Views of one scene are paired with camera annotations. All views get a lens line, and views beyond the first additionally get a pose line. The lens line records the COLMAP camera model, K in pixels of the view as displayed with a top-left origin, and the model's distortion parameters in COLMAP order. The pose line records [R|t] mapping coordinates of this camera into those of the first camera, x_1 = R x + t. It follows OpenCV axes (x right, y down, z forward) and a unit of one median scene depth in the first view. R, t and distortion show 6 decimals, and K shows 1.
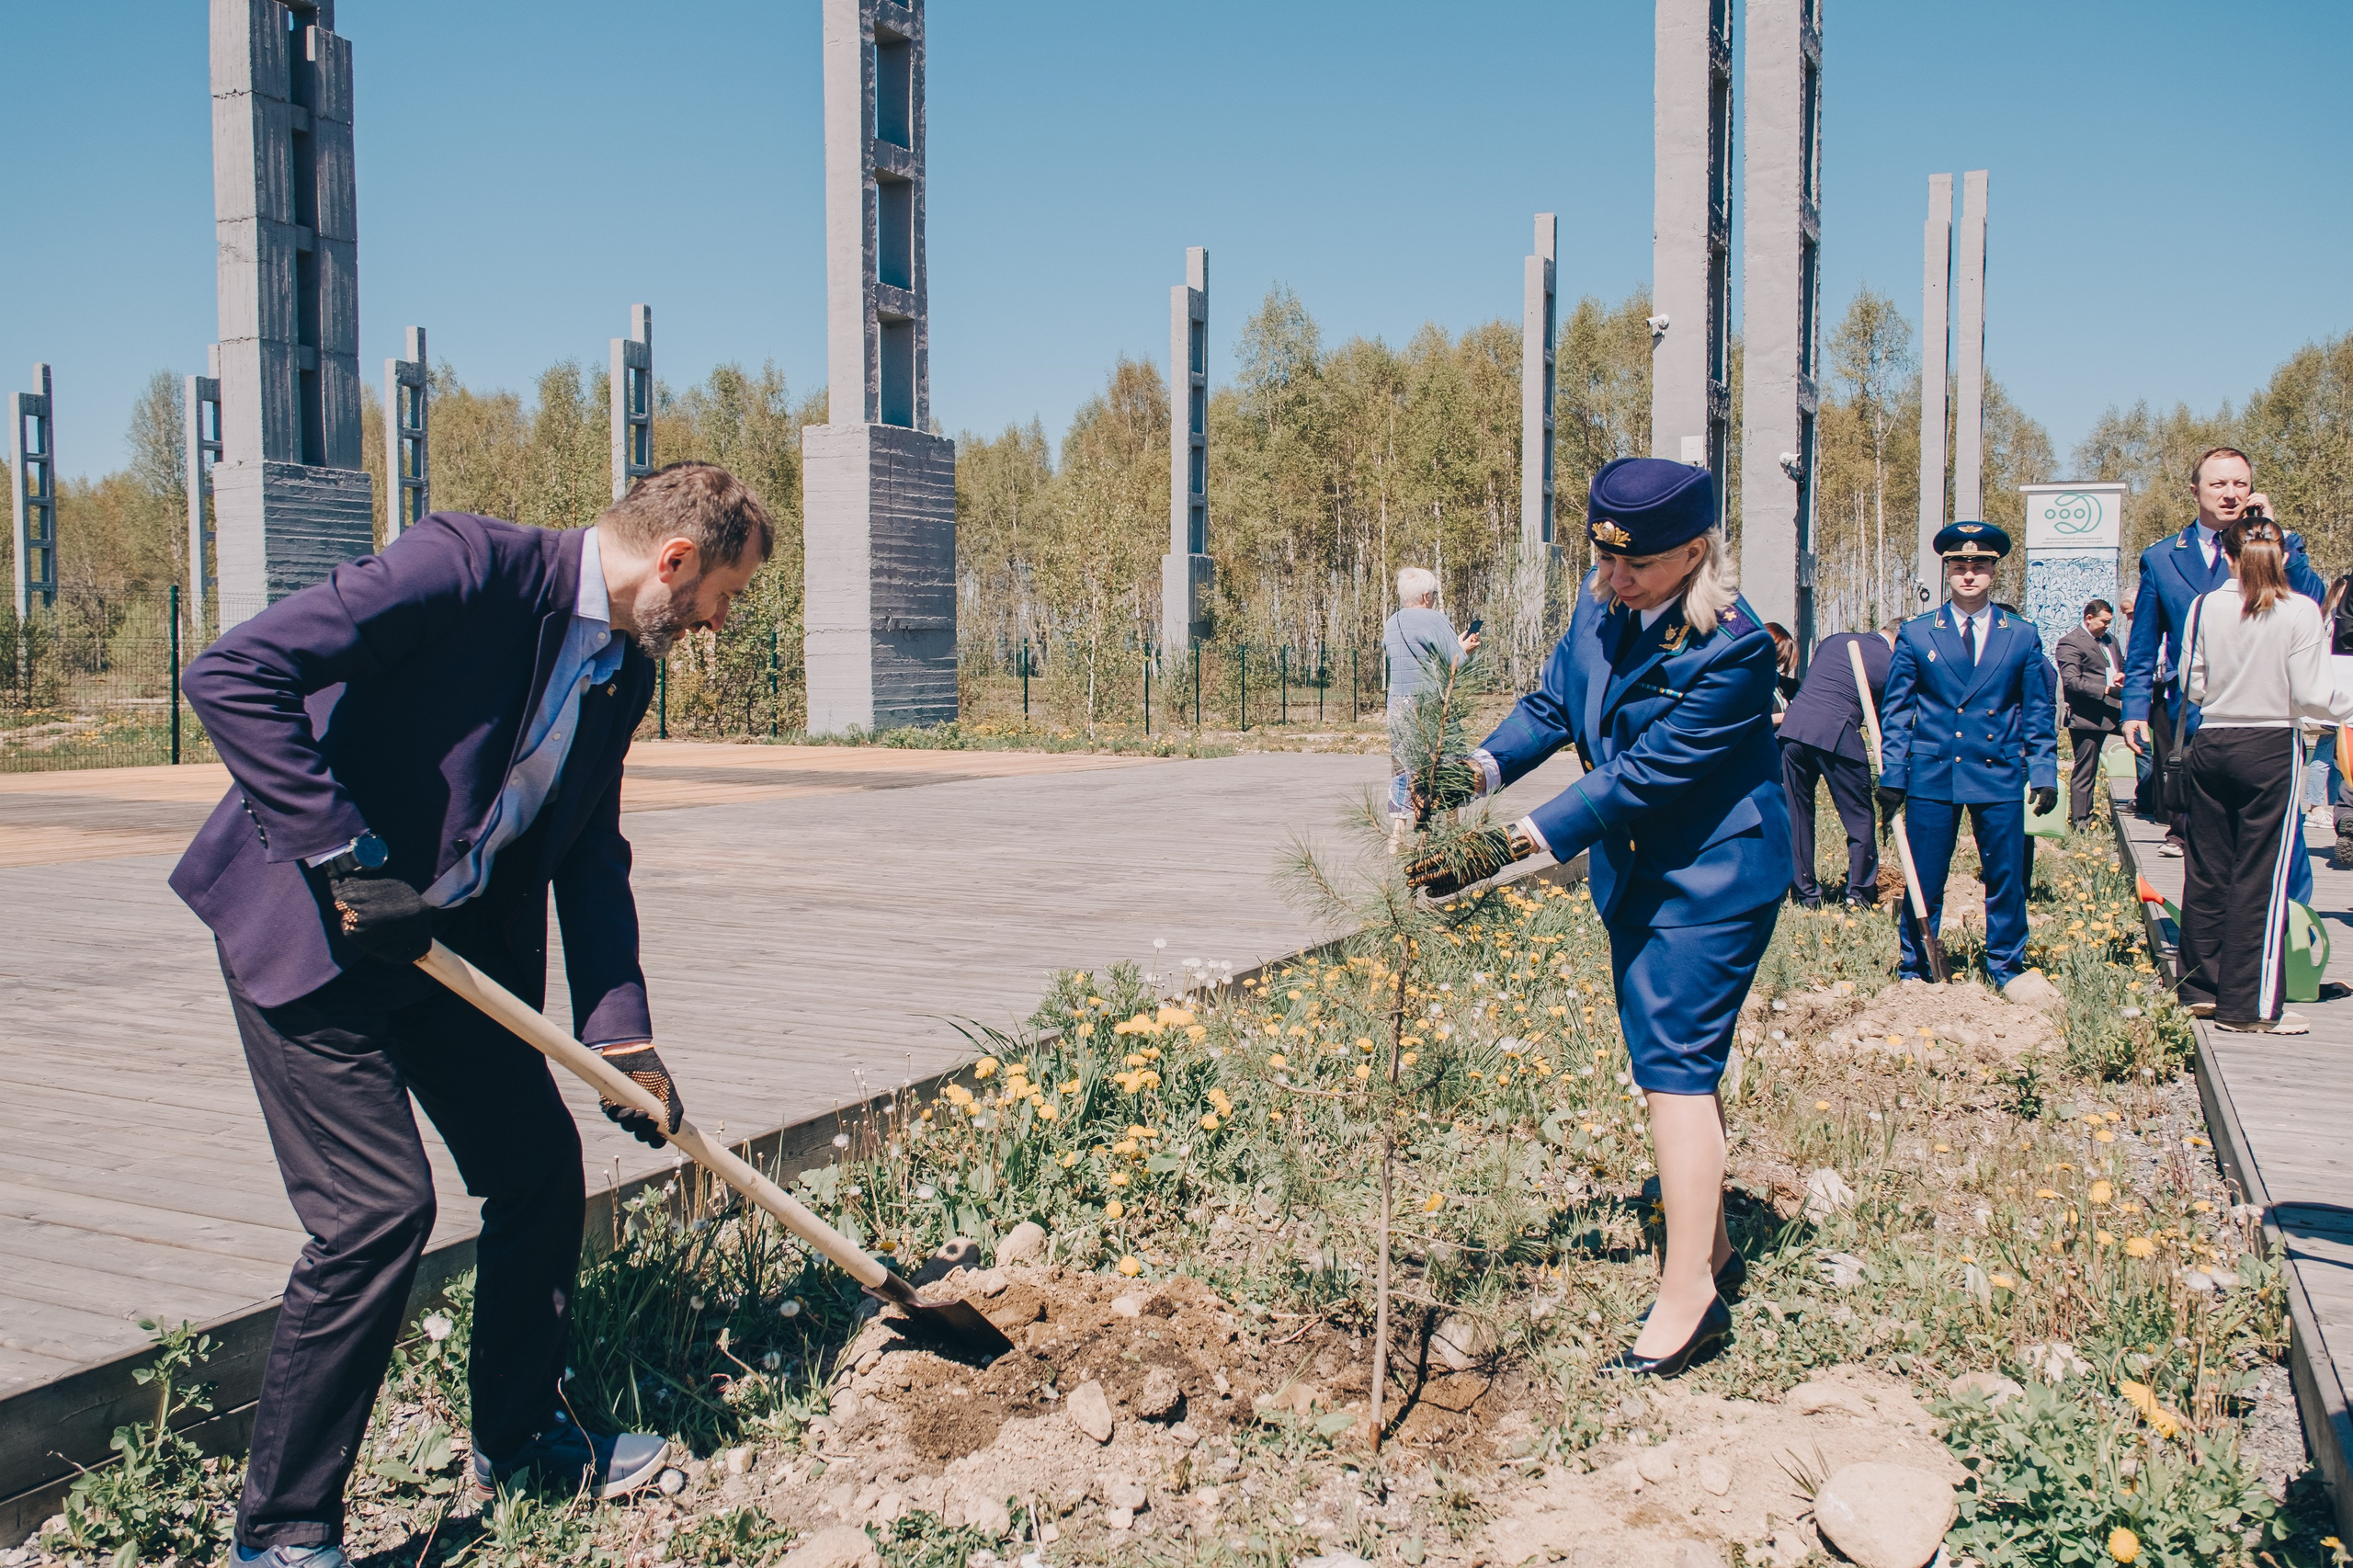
lens RADIAL K [[1953.9, 0, 1176.5], [0, 1953.9, 784.0], [0, 0, 1]] dist [-0.021592, 0.004431]
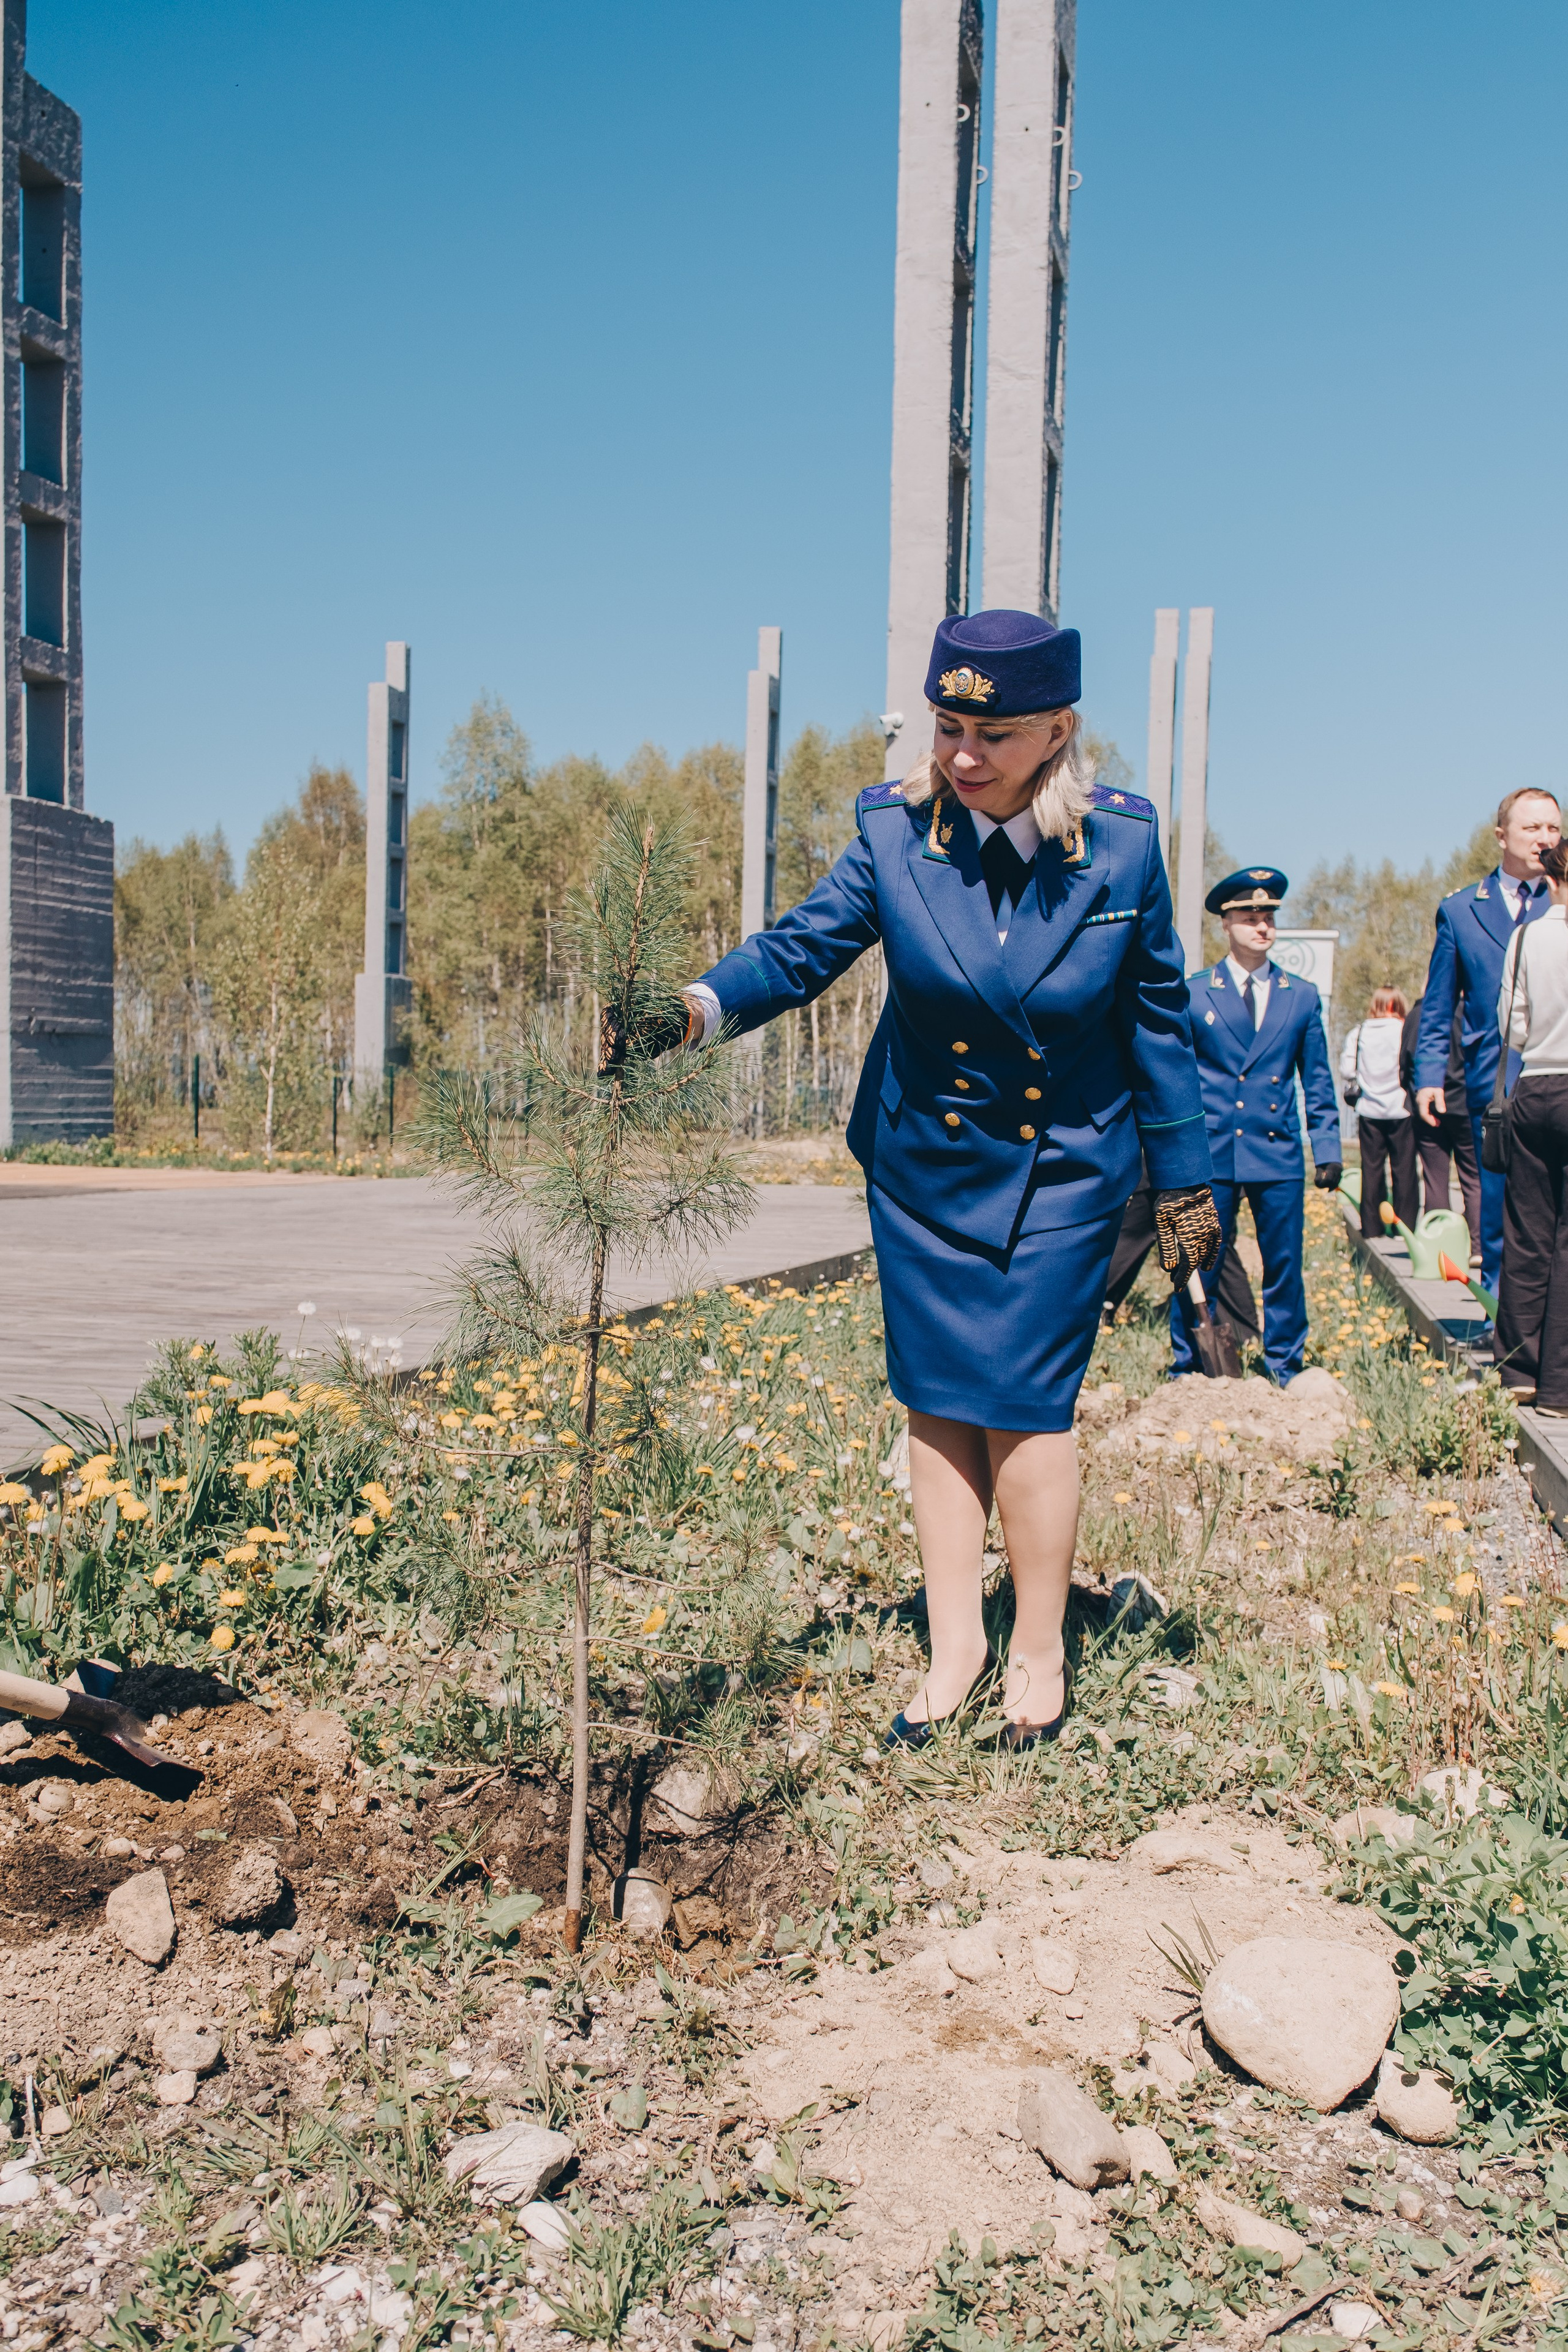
lens RADIAL K [[2057.8, 0, 782.0], [0, 2057.8, 1222.2], [0, 0, 1]] dist [0.016545, 0.018359]
pose [[0.980504, 0.013188, 0.196056, 0.015686], [-0.012211, 0.999906, -0.006192, 0.049694], [-0.196119, 0.003677, 0.980573, 0.154448]]
